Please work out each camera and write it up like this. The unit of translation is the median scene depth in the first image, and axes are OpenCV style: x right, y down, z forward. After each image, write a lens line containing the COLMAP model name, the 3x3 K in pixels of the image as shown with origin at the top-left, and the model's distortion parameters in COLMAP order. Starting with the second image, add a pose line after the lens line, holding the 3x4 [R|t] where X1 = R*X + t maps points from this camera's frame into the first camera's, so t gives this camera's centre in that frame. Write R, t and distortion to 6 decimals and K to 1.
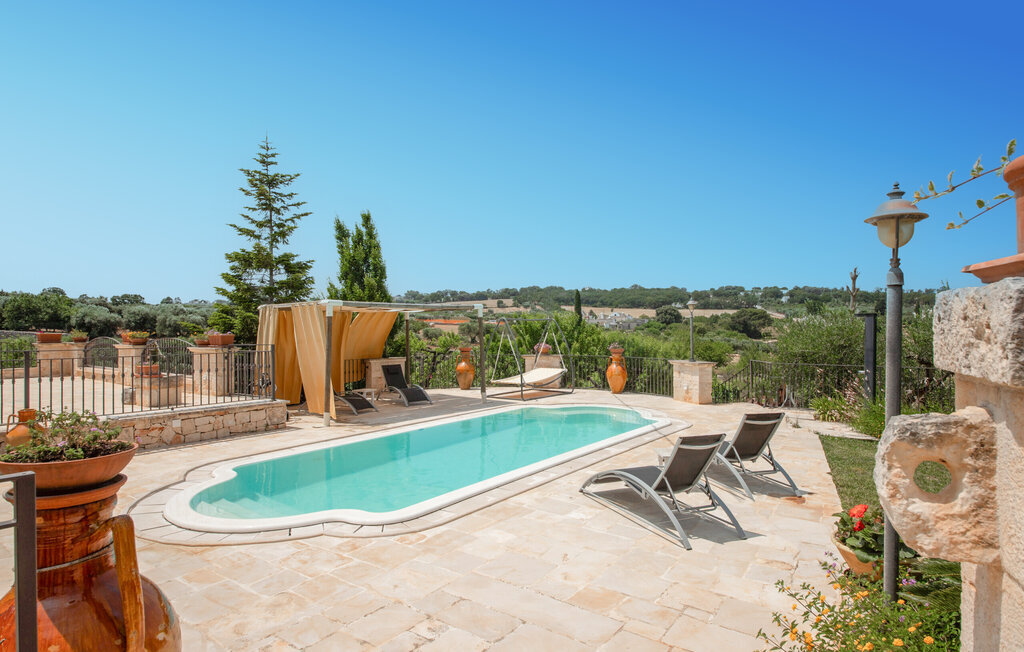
lens RADIAL K [[561.9, 0, 512.0], [0, 561.9, 326.0], [0, 0, 1]] dist [0.051172, -0.042891]
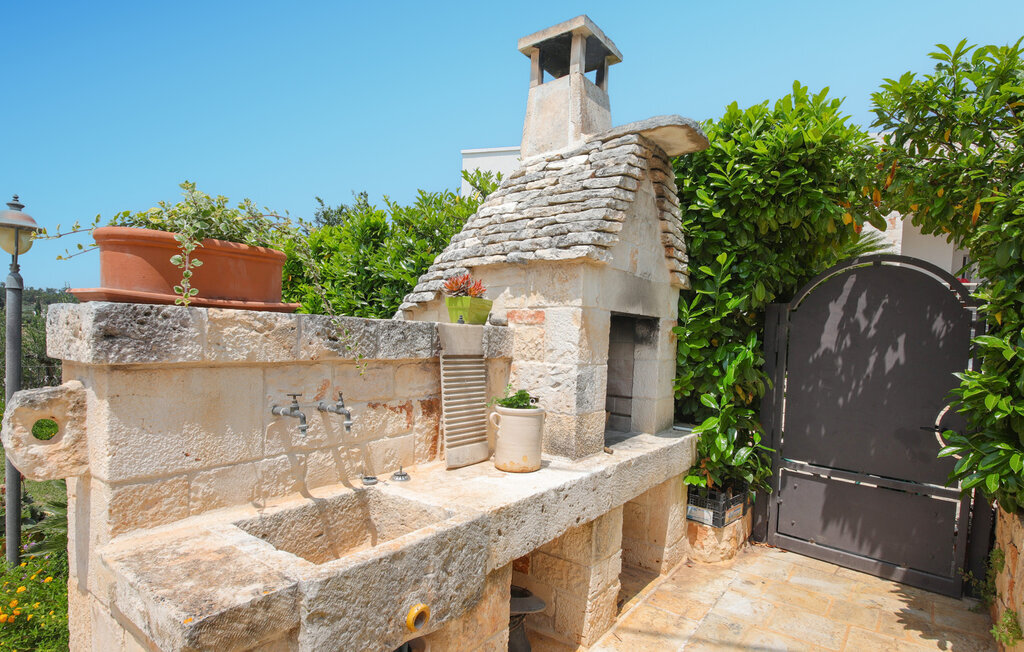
lens RADIAL K [[543.4, 0, 513.3], [0, 543.4, 367.5], [0, 0, 1]] dist [-0.011086, -0.000995]
pose [[0.228107, -0.036434, 0.972954, -0.024460], [-0.036032, 0.998299, 0.045831, -0.000333], [-0.972969, -0.045512, 0.226407, -0.035257]]
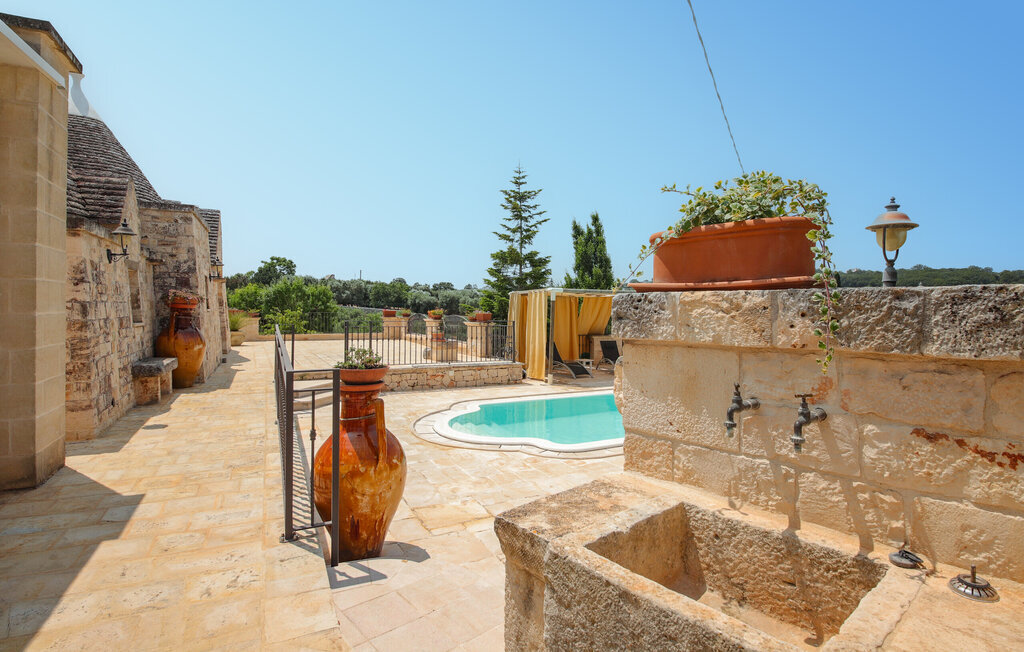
lens RADIAL K [[502.7, 0, 509.2], [0, 502.7, 309.8], [0, 0, 1]] dist [0.002454, -0.000563]
pose [[0.895588, 0.014749, -0.444640, 0.082186], [-0.013345, 0.999891, 0.006288, -0.001334], [0.444685, 0.000302, 0.895687, -0.064742]]
